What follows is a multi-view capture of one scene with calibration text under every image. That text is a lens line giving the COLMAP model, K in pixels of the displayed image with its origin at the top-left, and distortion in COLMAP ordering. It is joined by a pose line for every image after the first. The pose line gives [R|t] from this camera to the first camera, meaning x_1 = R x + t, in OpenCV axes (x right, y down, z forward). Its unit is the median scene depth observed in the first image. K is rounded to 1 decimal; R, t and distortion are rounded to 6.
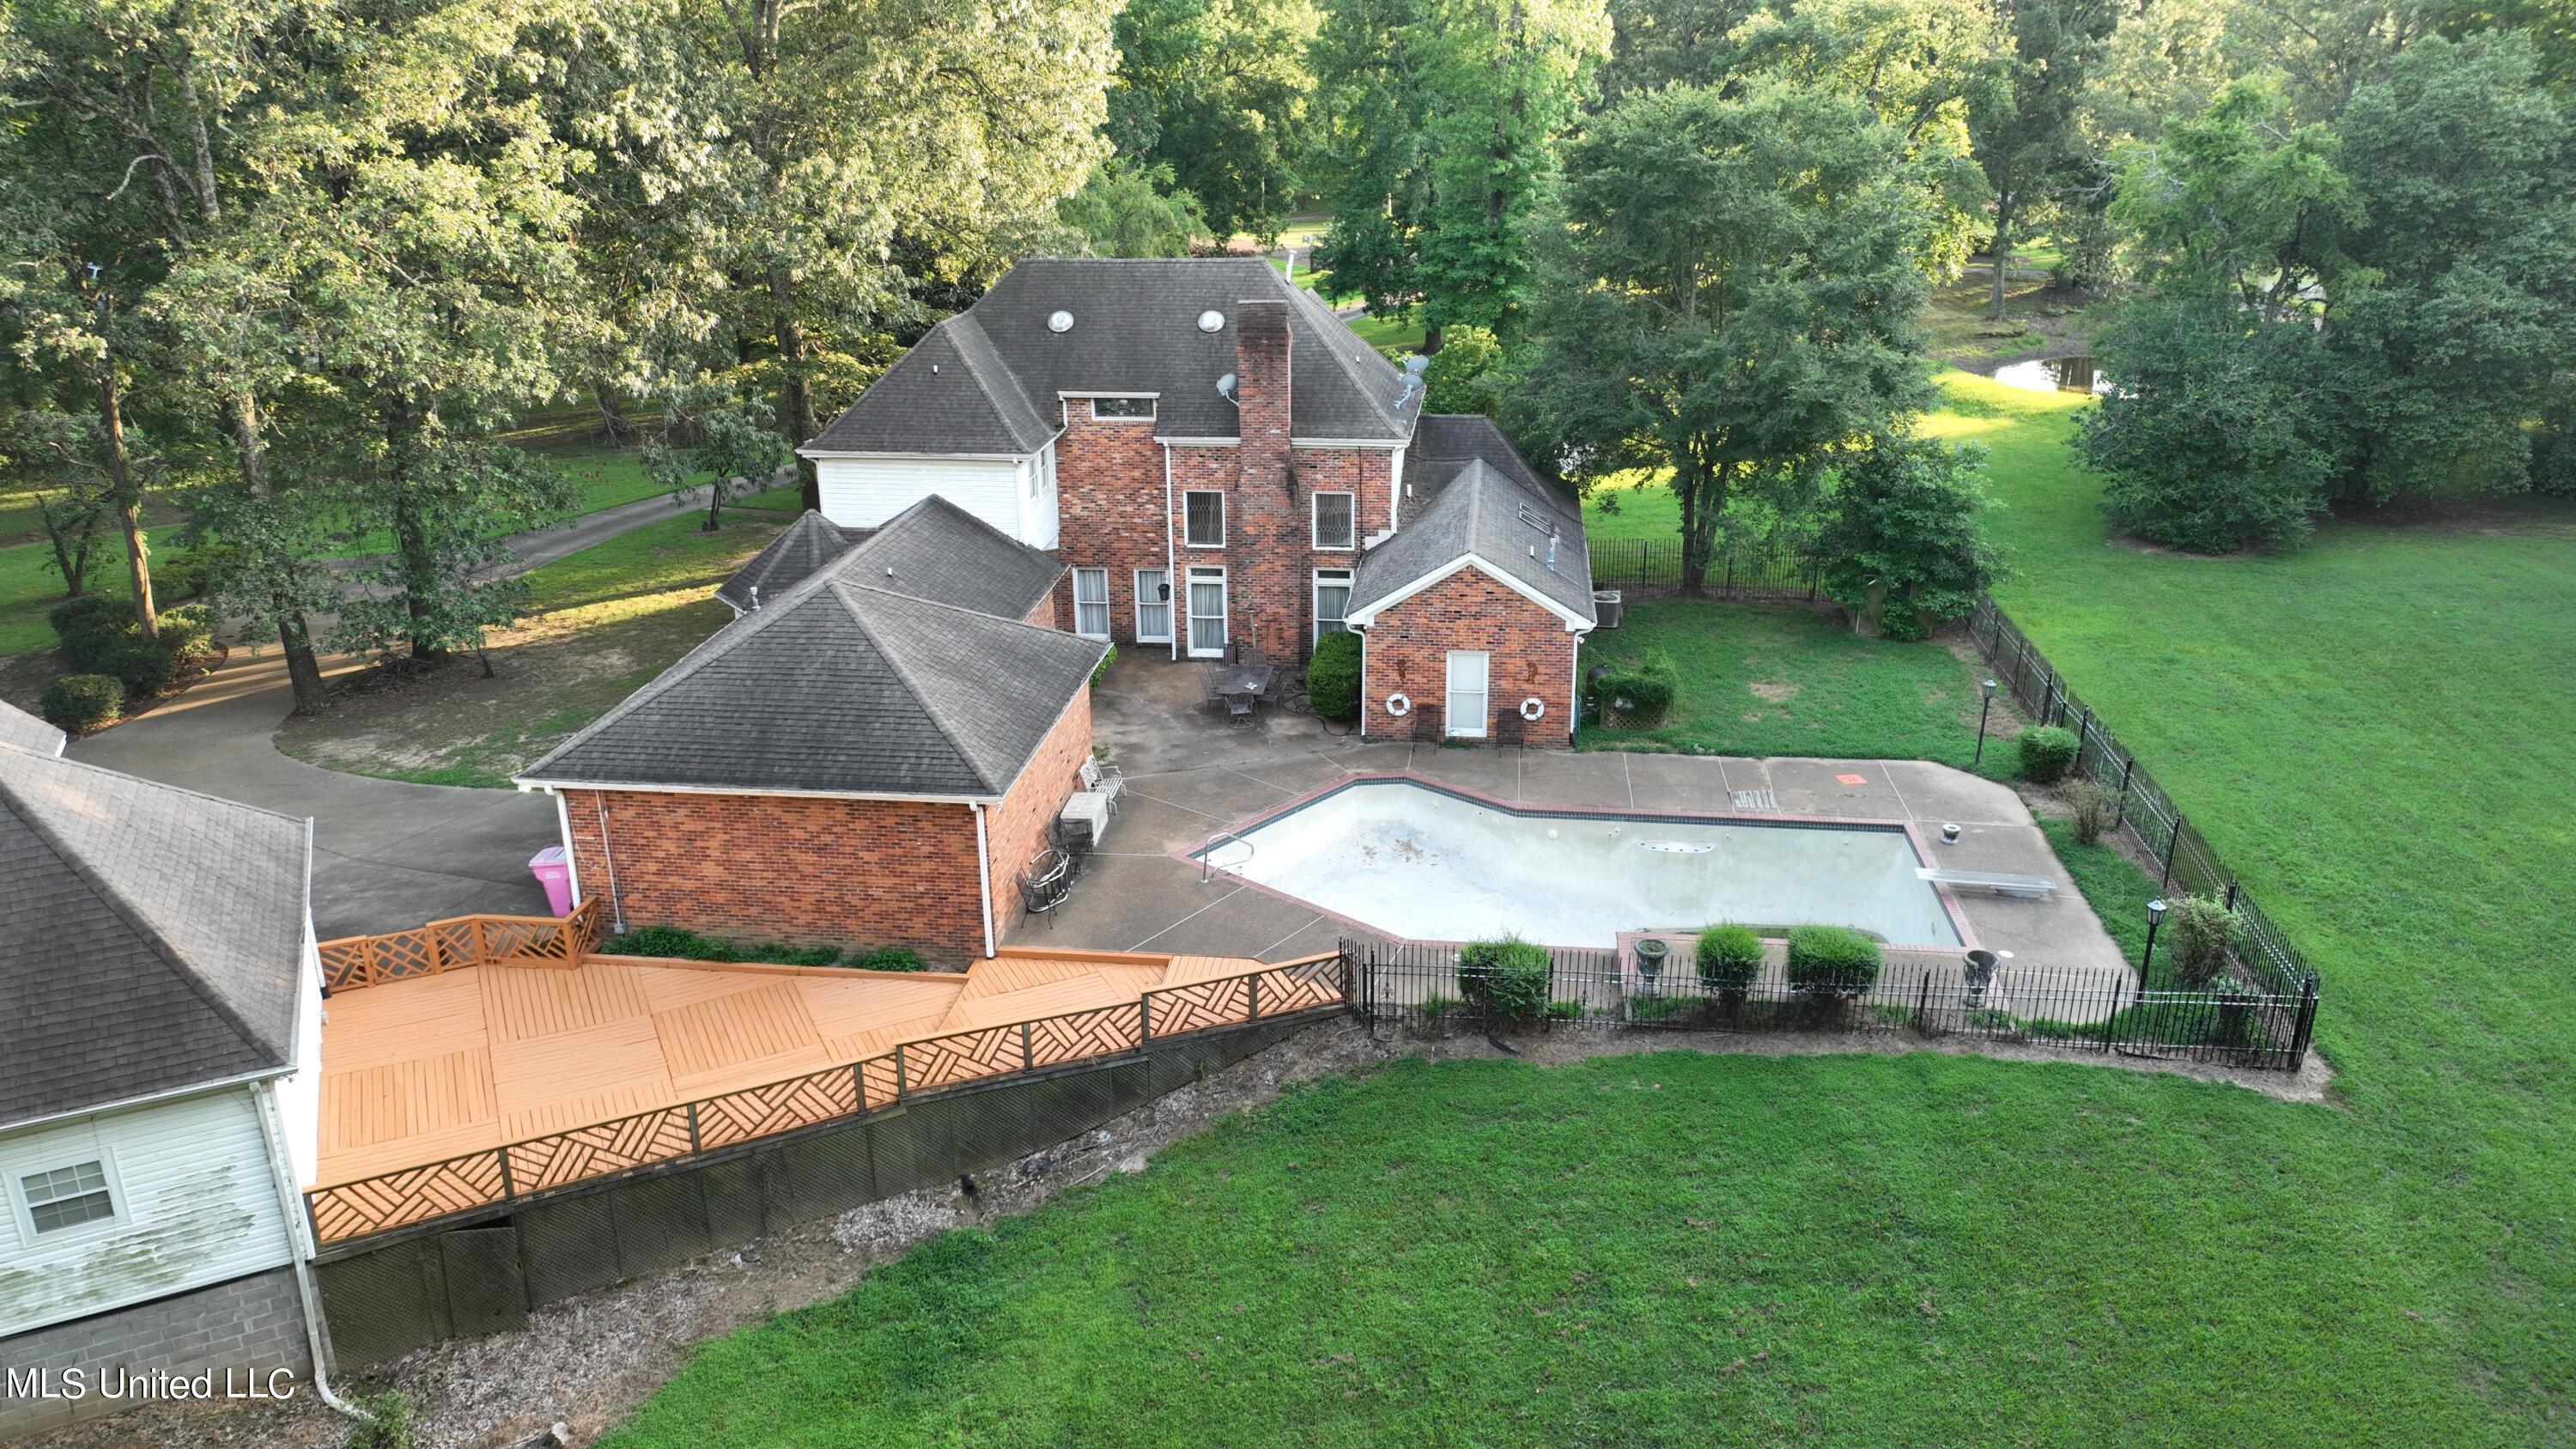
lens RADIAL K [[1805.7, 0, 1301.5], [0, 1805.7, 727.2], [0, 0, 1]] dist [0.003154, 0.009170]
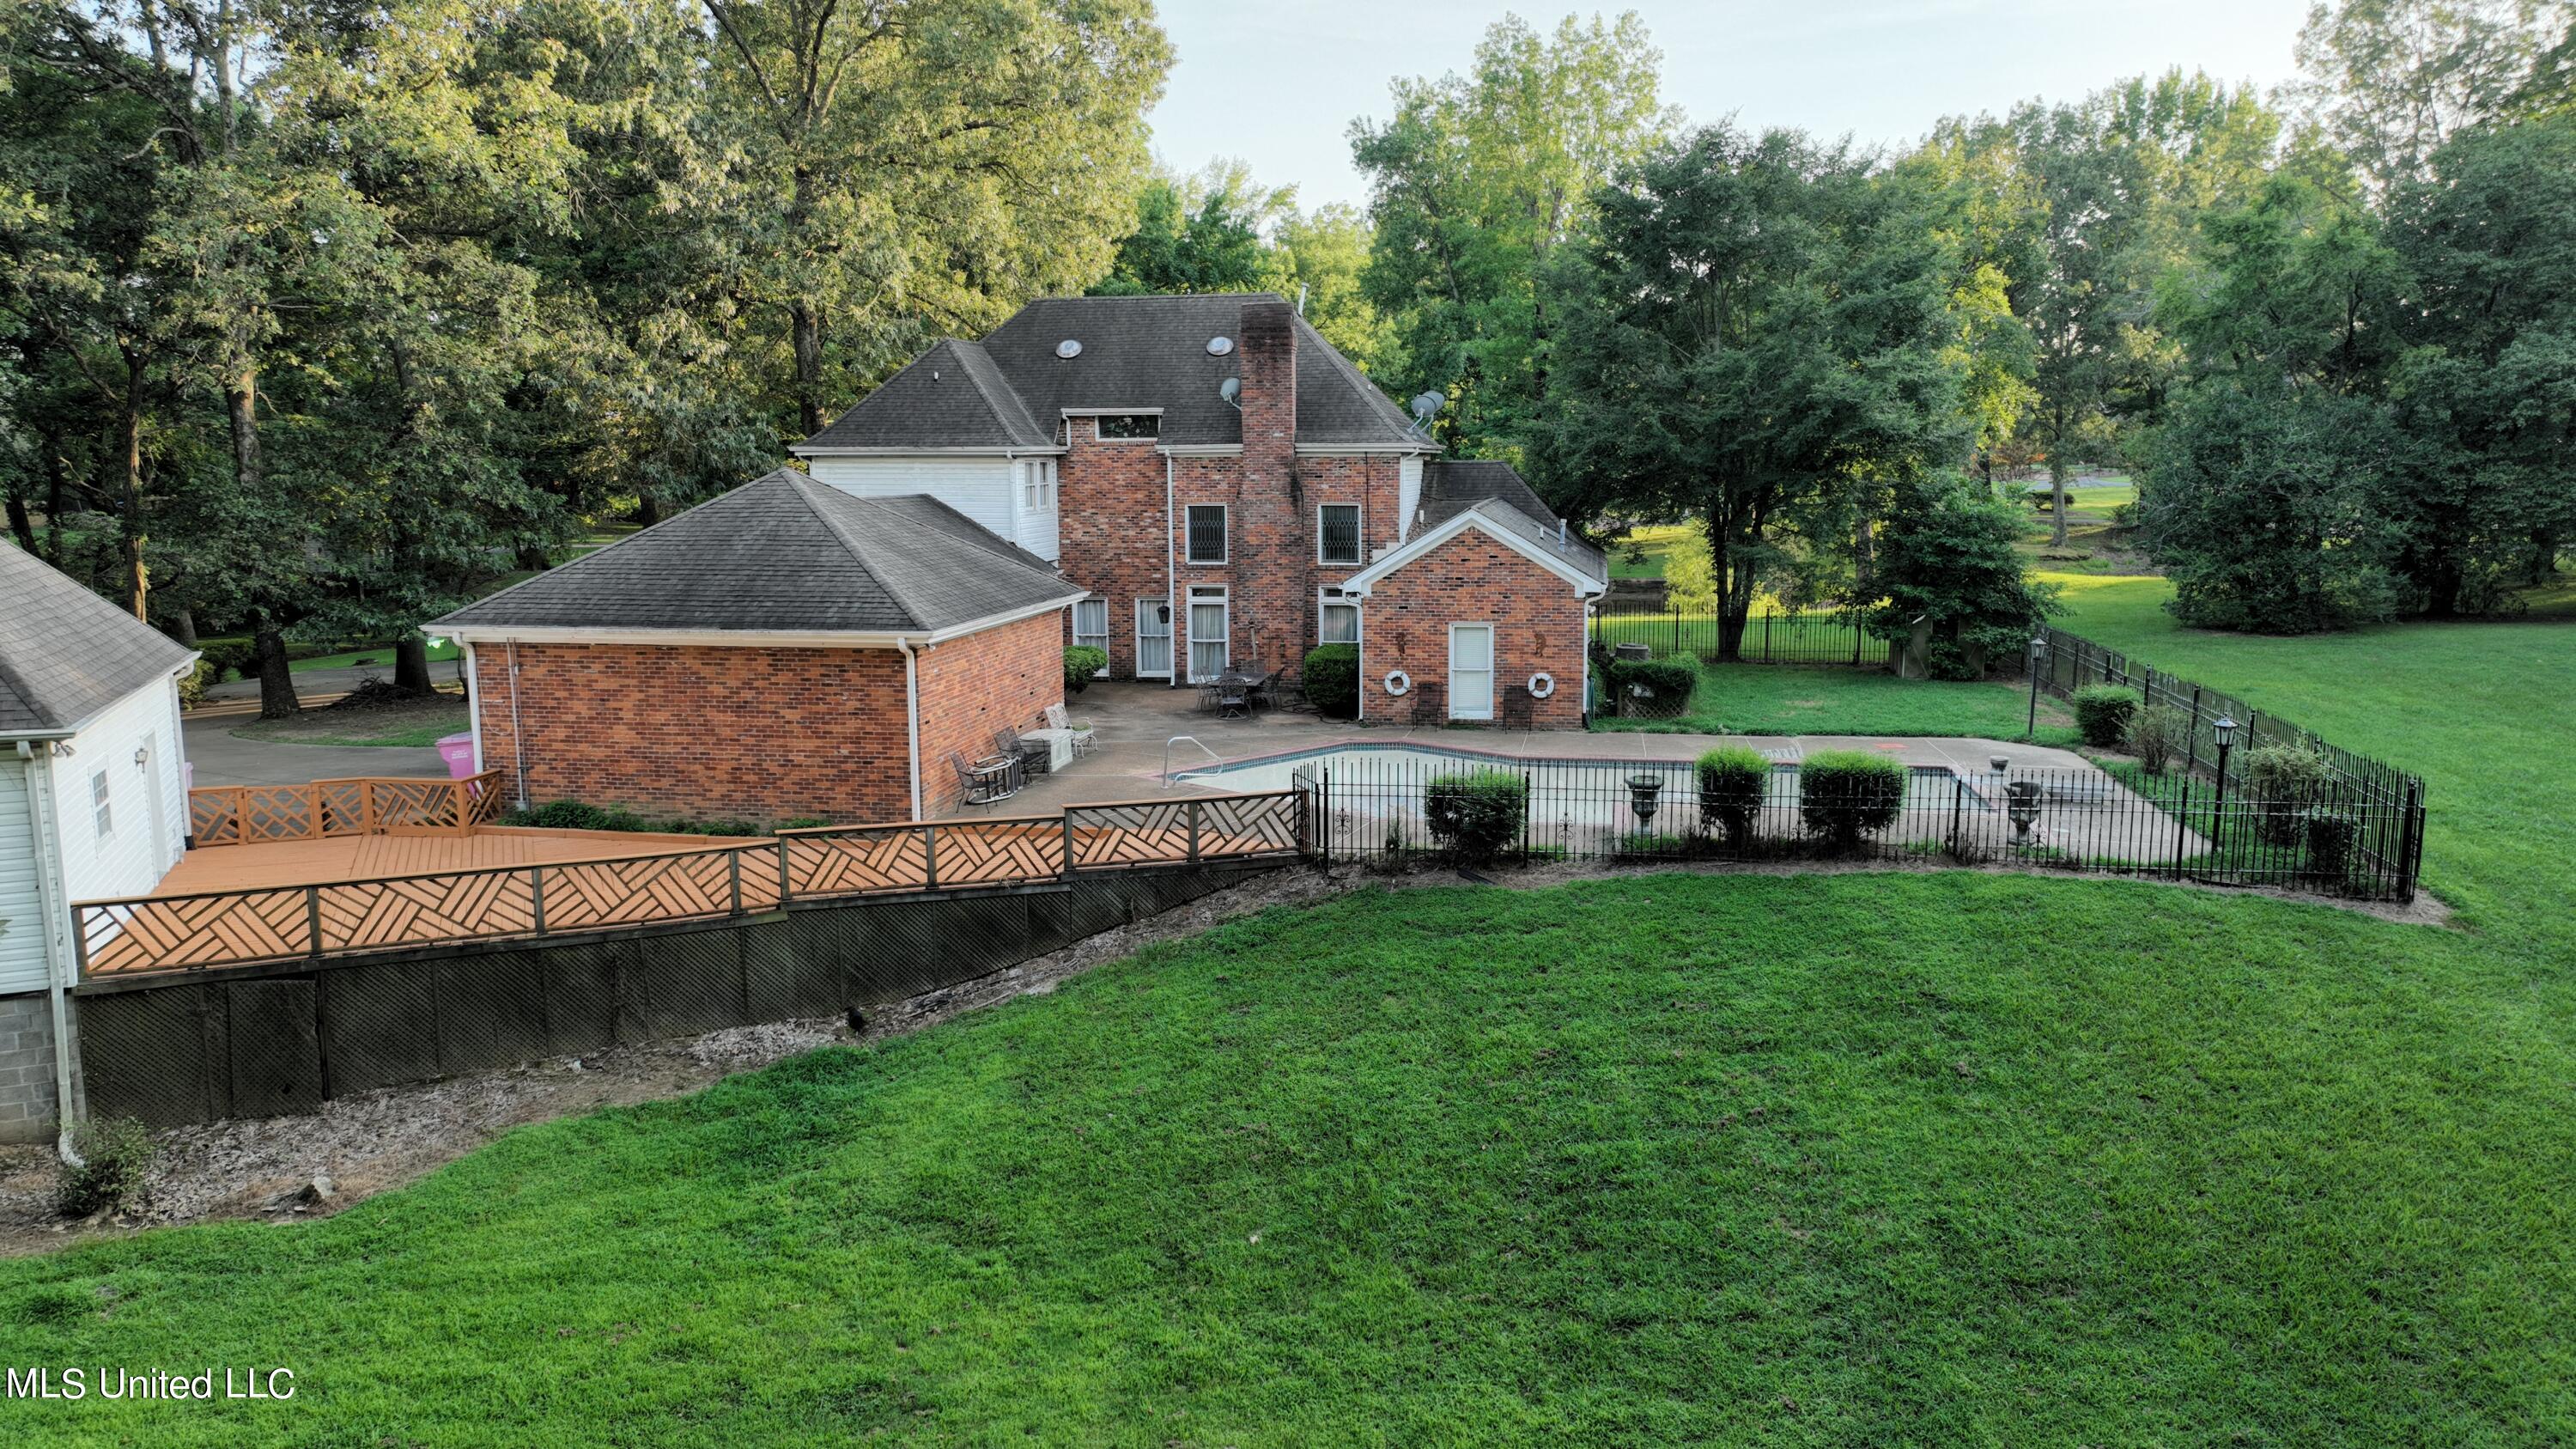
lens RADIAL K [[1807.9, 0, 1301.5], [0, 1807.9, 727.7], [0, 0, 1]] dist [0.001824, 0.013551]
pose [[0.998804, 0.008915, -0.048082, 0.062657], [-0.018452, 0.979263, -0.201749, 0.254015], [0.045286, 0.202395, 0.978256, 0.112650]]
